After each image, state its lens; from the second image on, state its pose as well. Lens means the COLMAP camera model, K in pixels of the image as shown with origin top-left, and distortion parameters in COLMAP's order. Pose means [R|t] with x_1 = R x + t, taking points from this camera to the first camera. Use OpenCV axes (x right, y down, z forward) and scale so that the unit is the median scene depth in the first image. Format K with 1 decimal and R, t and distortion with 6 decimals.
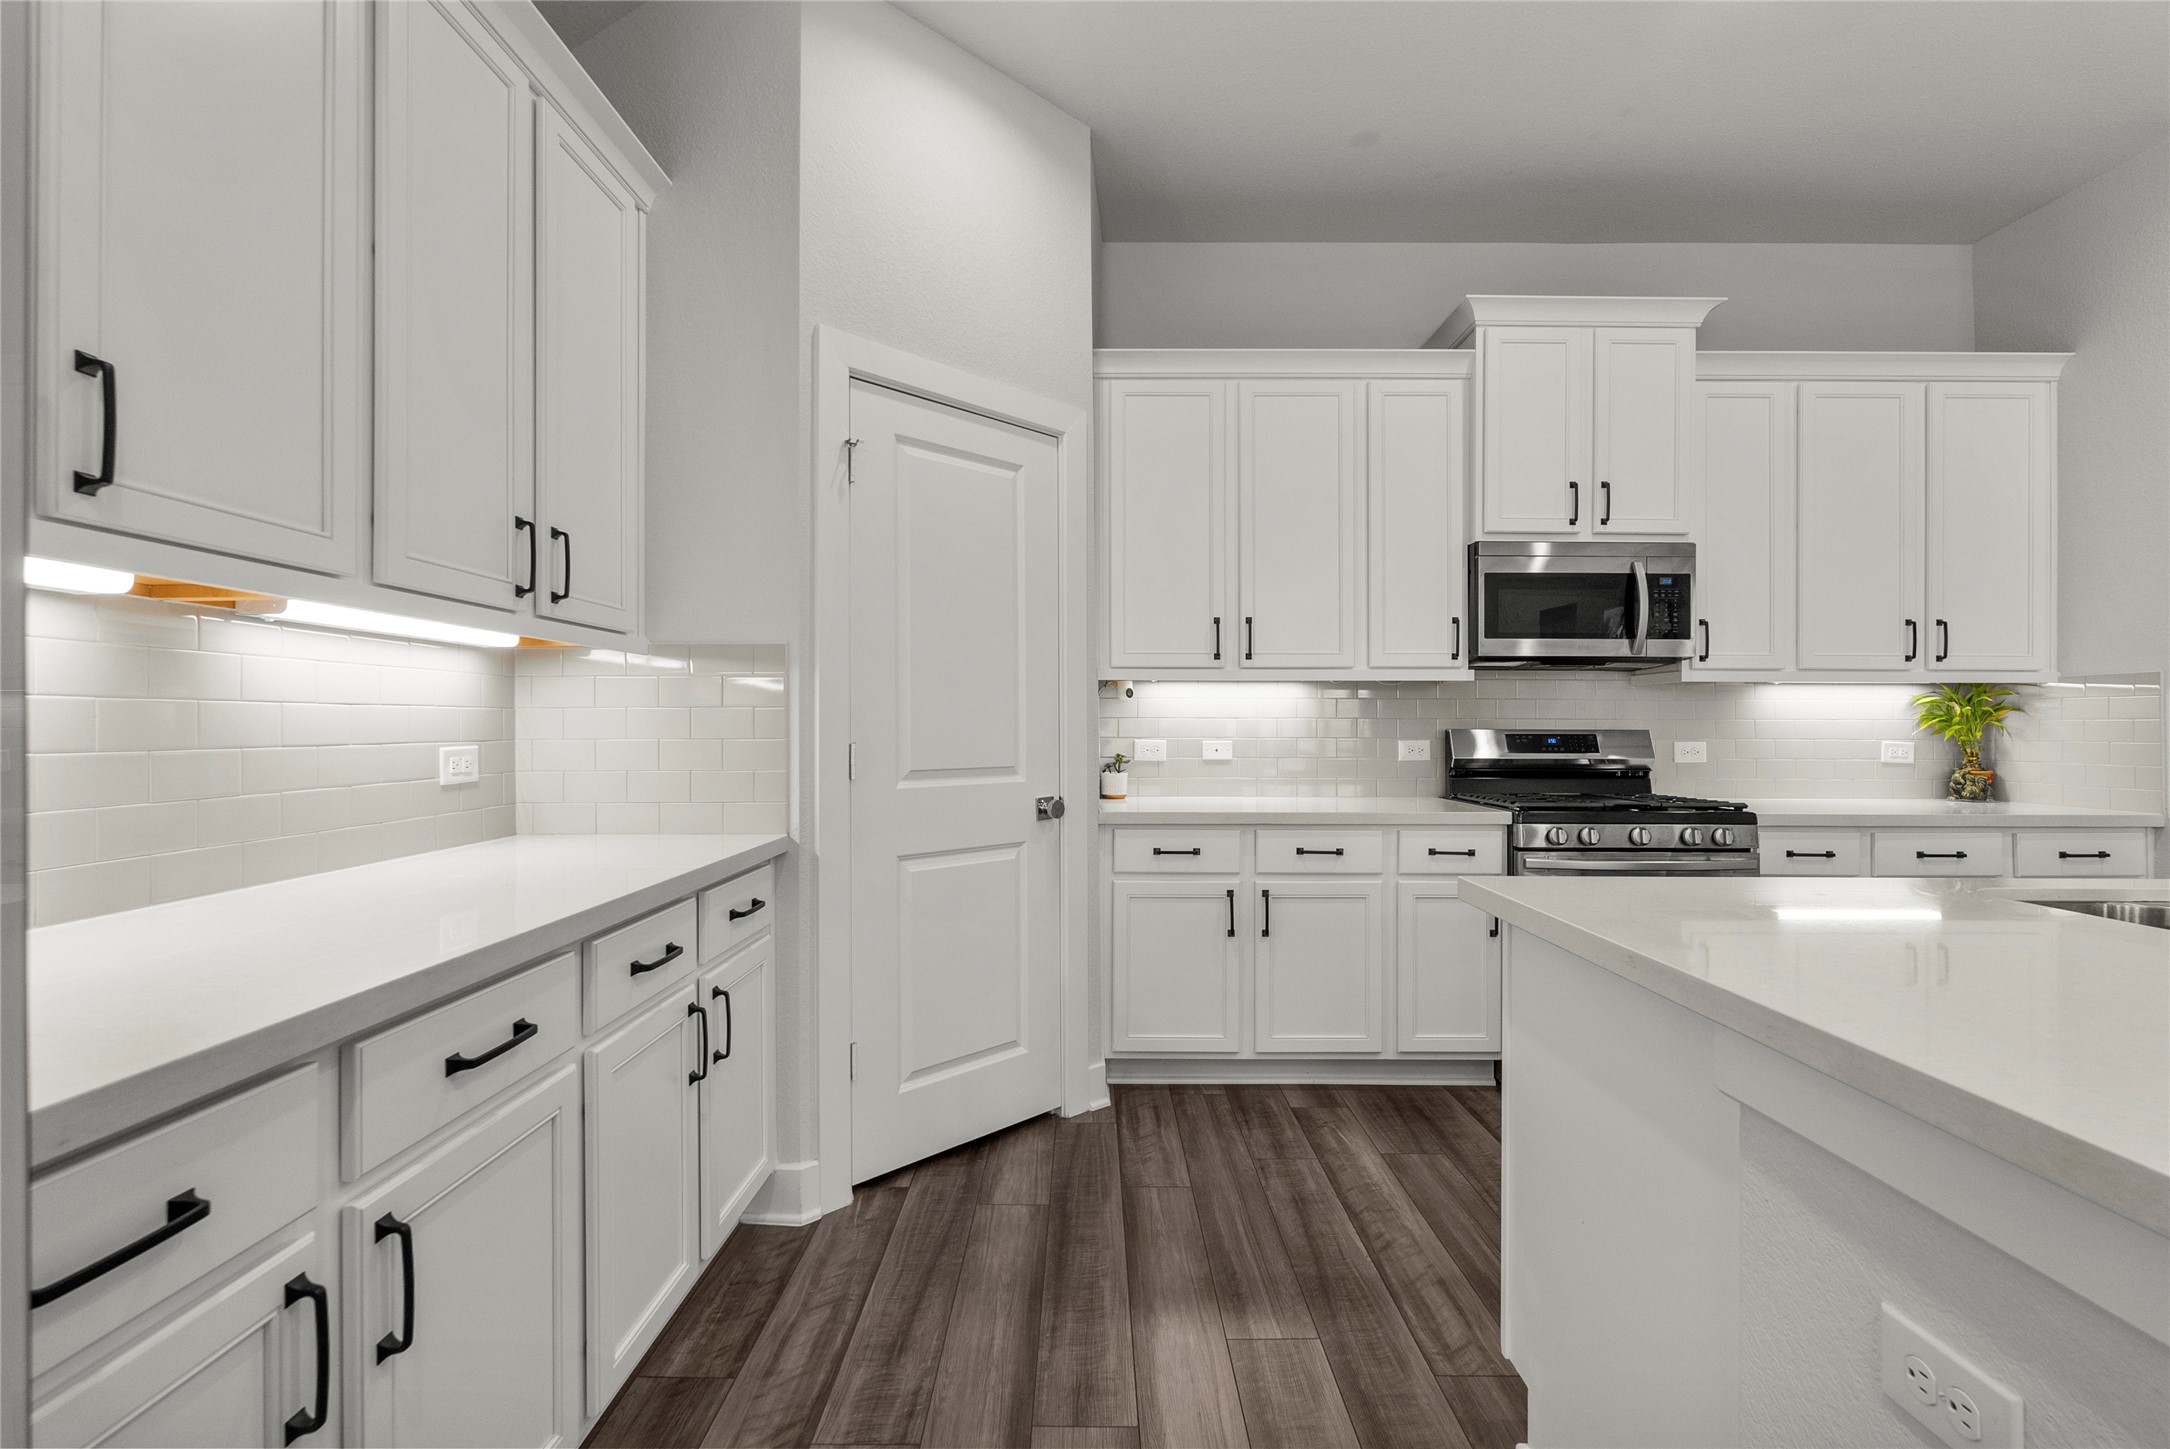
lens RADIAL K [[950.4, 0, 1086.7], [0, 950.4, 719.5], [0, 0, 1]] dist [-0.009267, 0.000318]
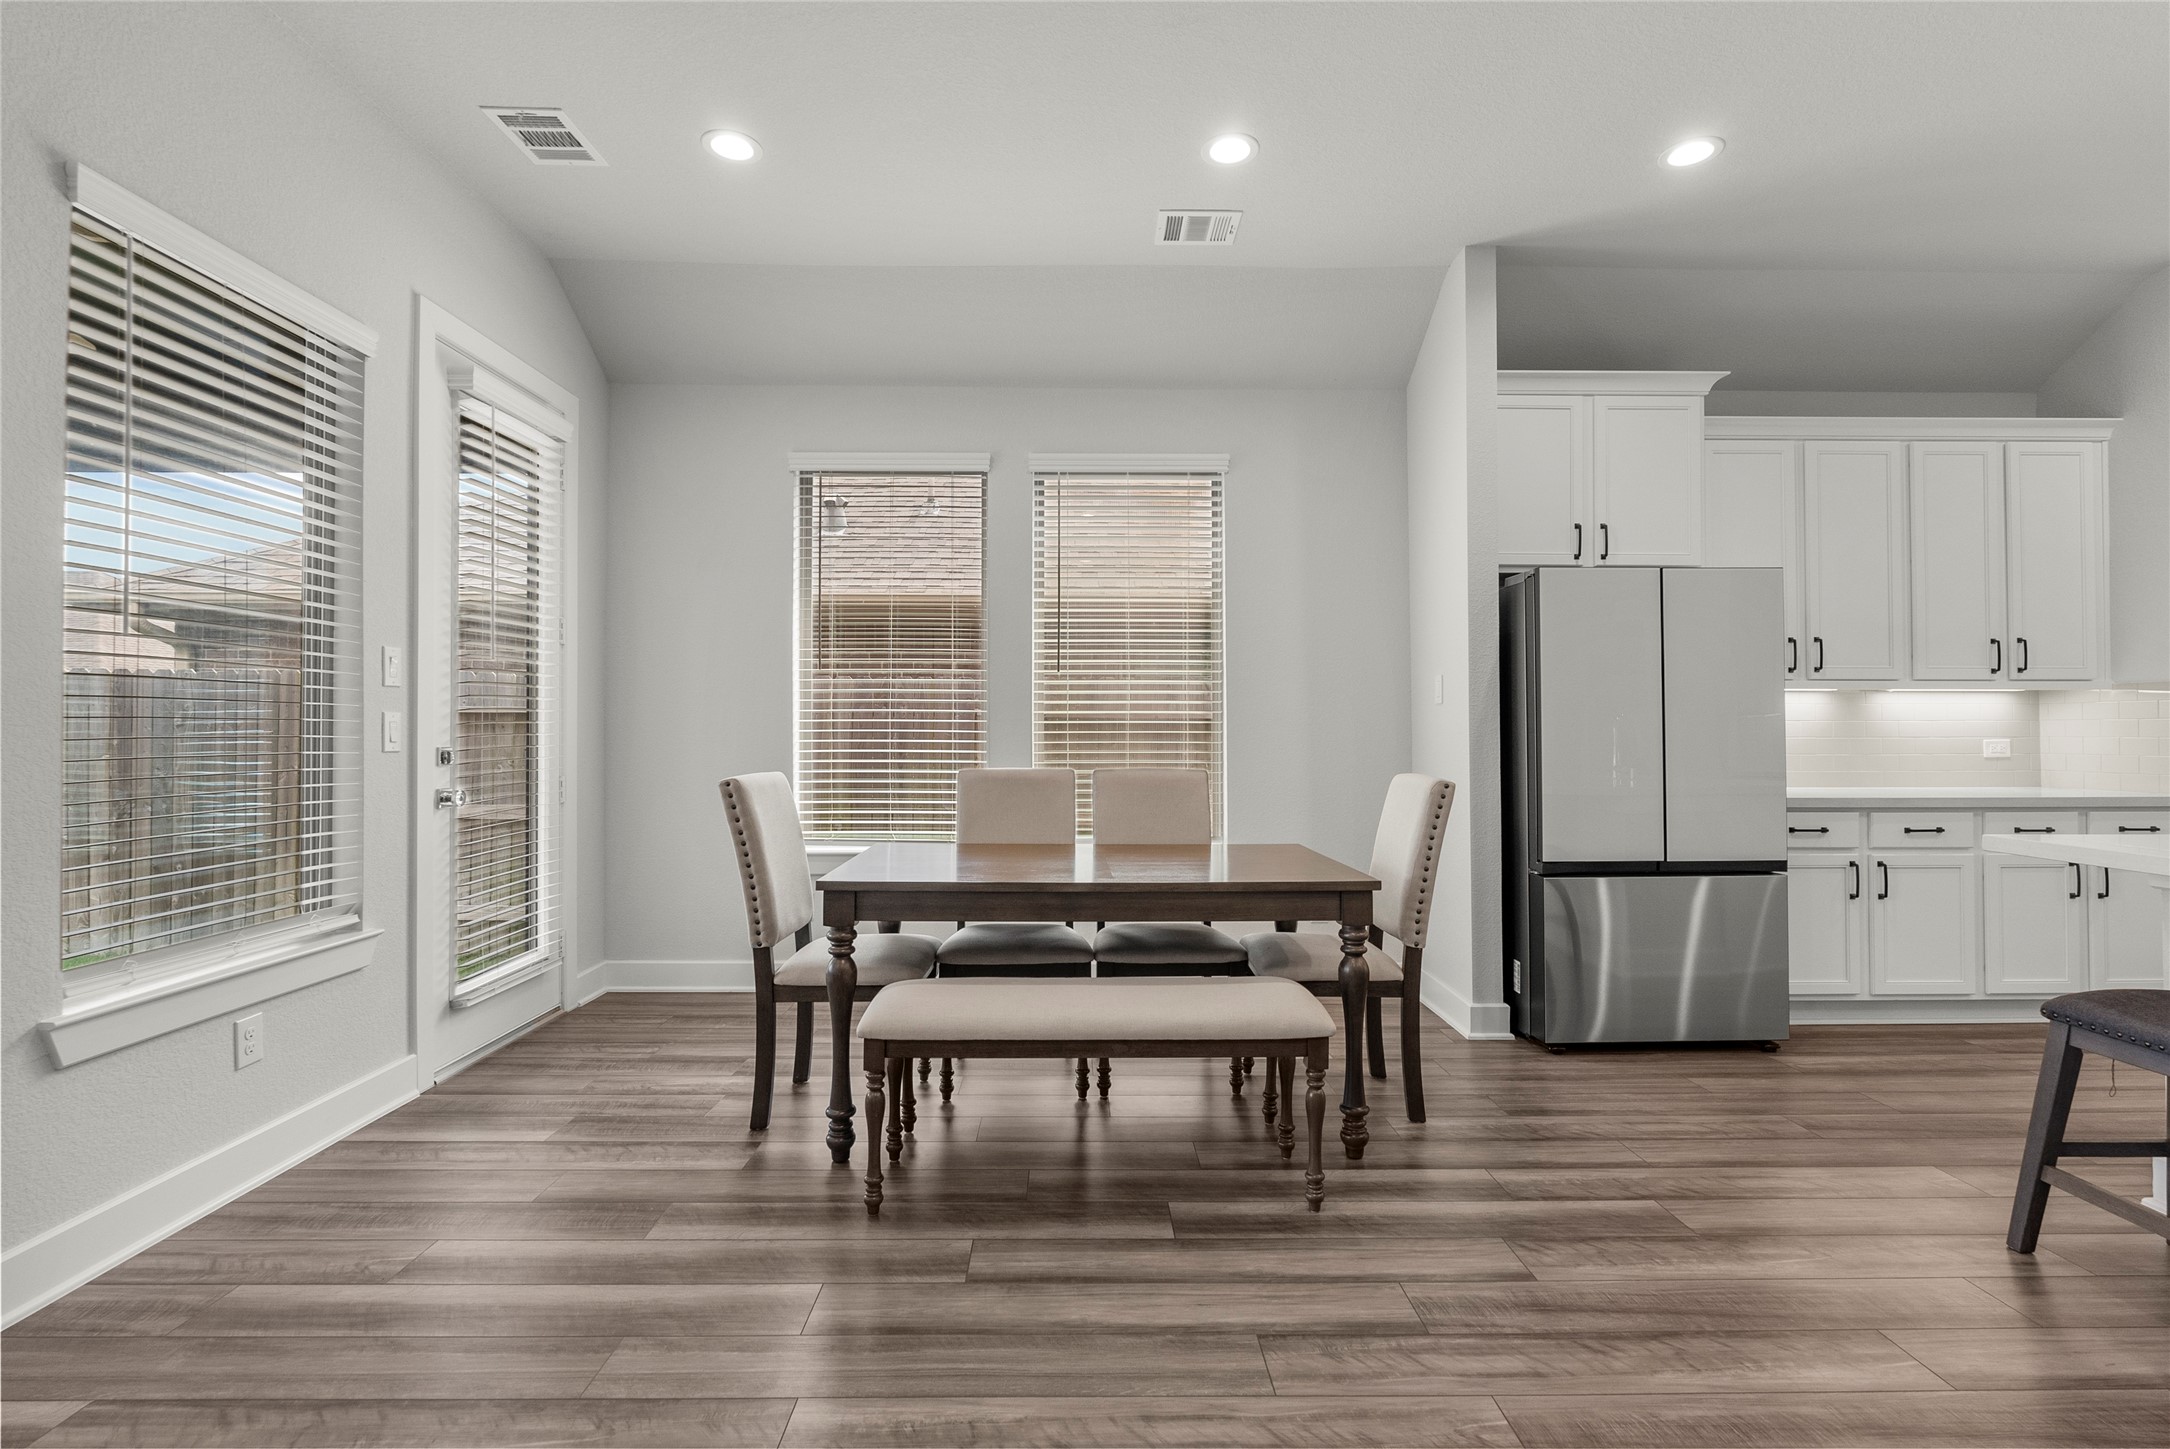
lens RADIAL K [[995.7, 0, 1085.3], [0, 995.7, 719.0], [0, 0, 1]] dist [-0.005282, -0.000574]
pose [[0.019946, -0.010038, -0.999751, 1.003552], [0.006781, 0.999928, -0.009905, -0.005833], [0.999778, -0.006582, 0.020013, -0.713693]]
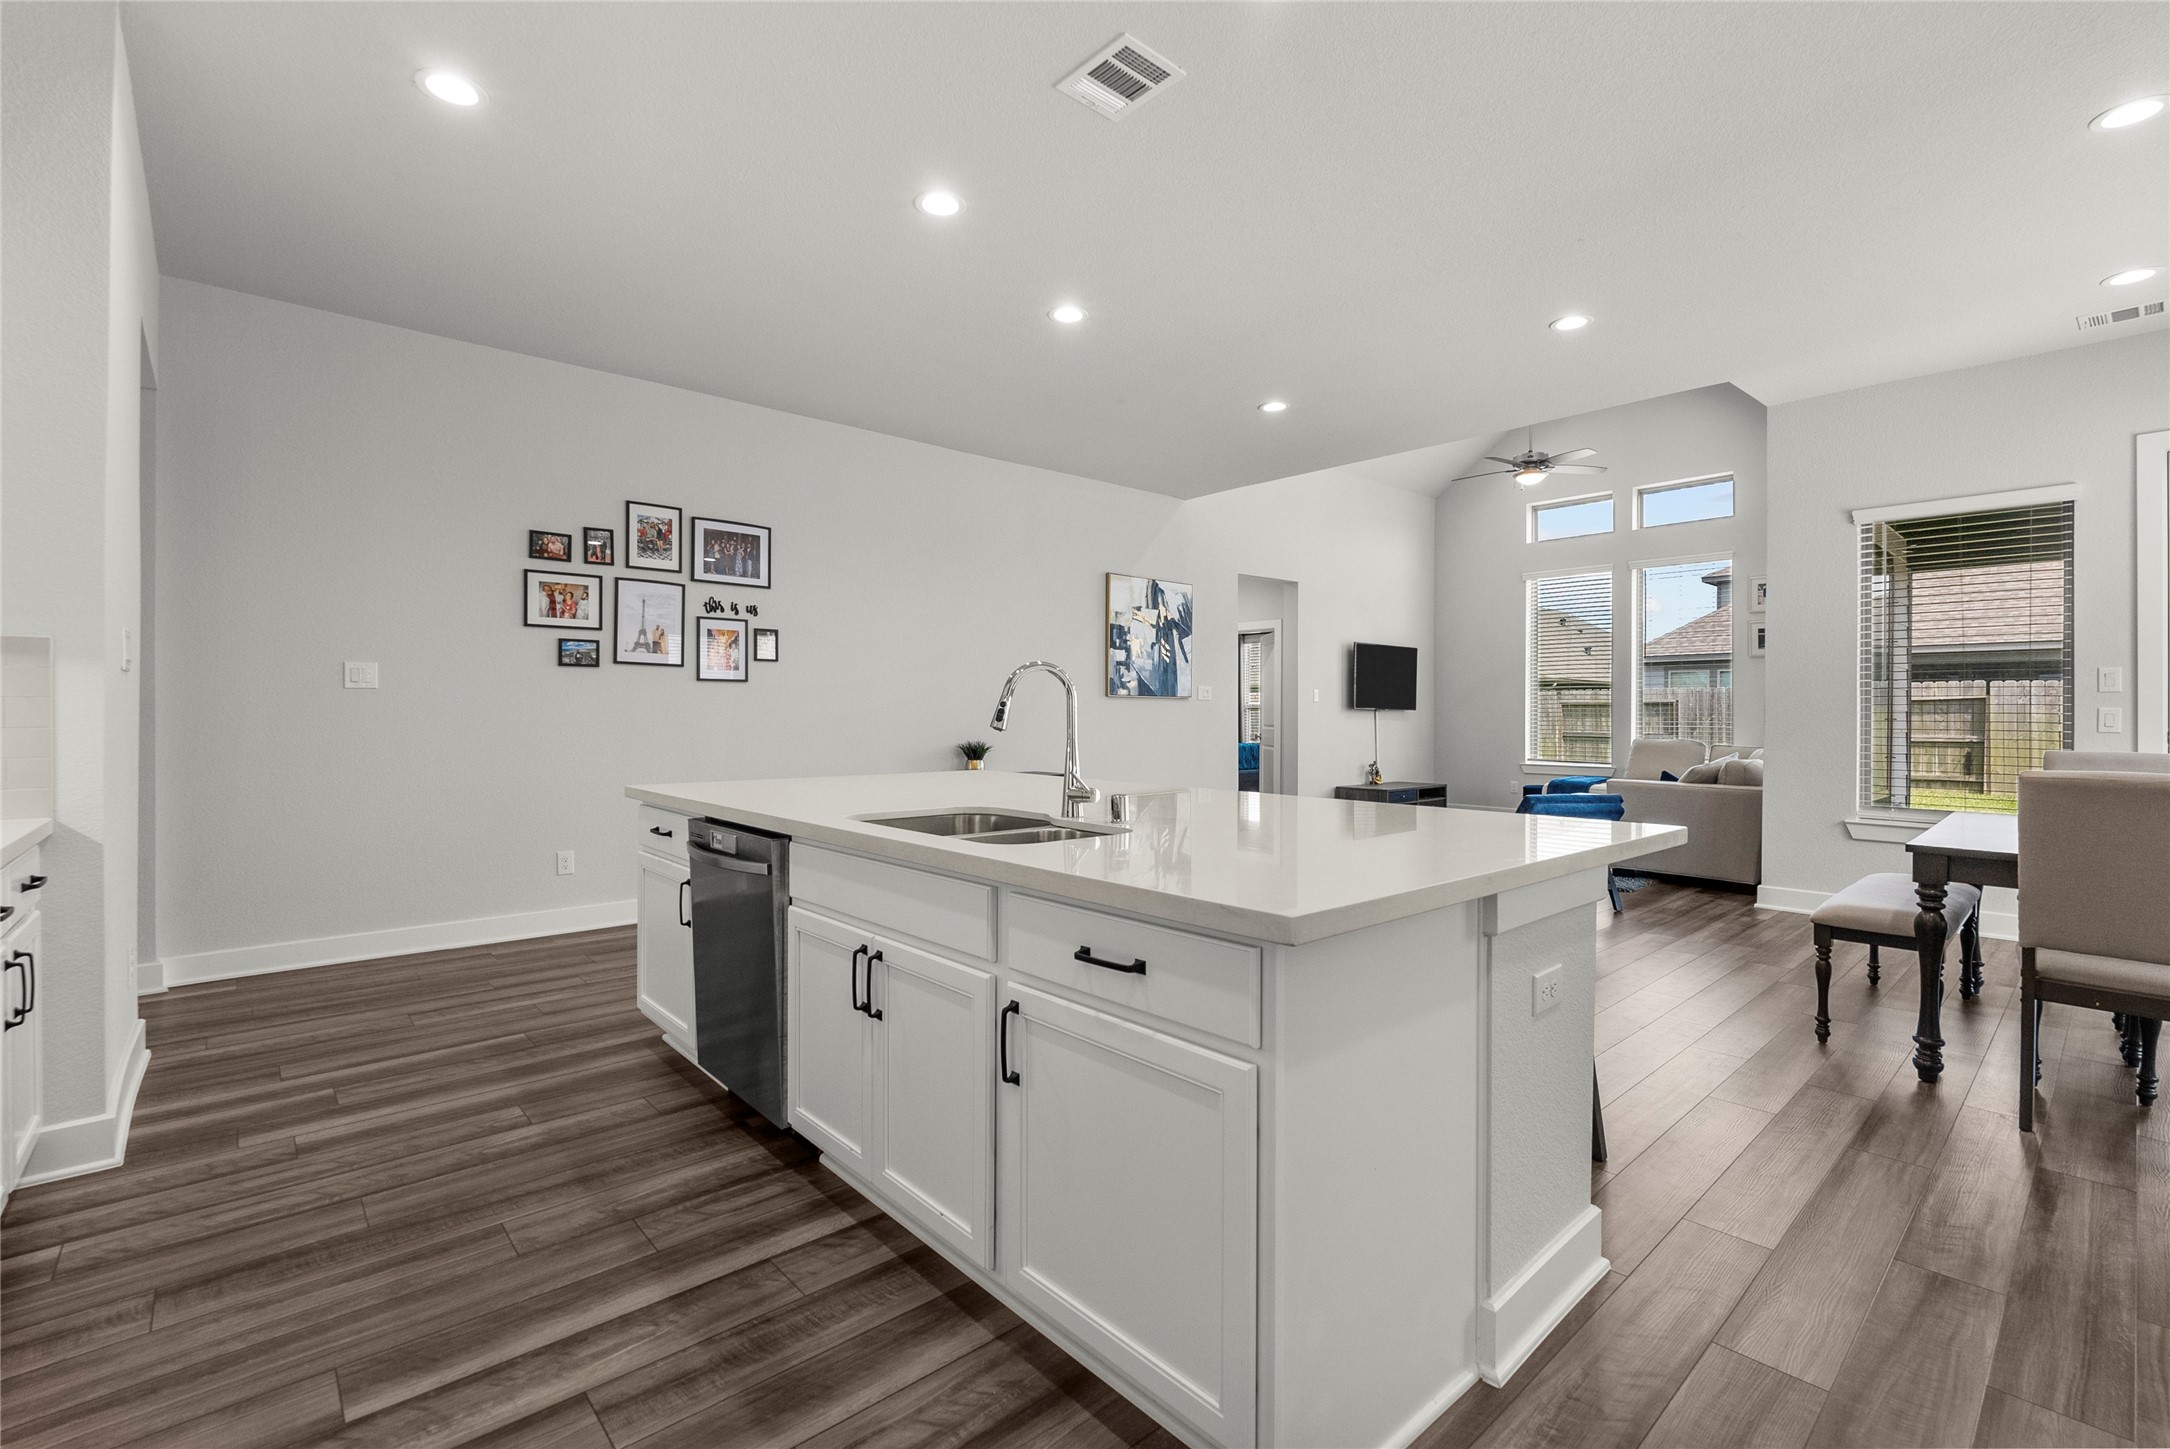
lens RADIAL K [[952.9, 0, 1084.5], [0, 952.9, 717.0], [0, 0, 1]] dist [-0.006708, 0.000308]
pose [[-0.672555, -0.007157, 0.740012, -0.025219], [-0.010549, 0.999944, 0.000083, 0.005863], [-0.739972, -0.007750, -0.672593, 0.874583]]
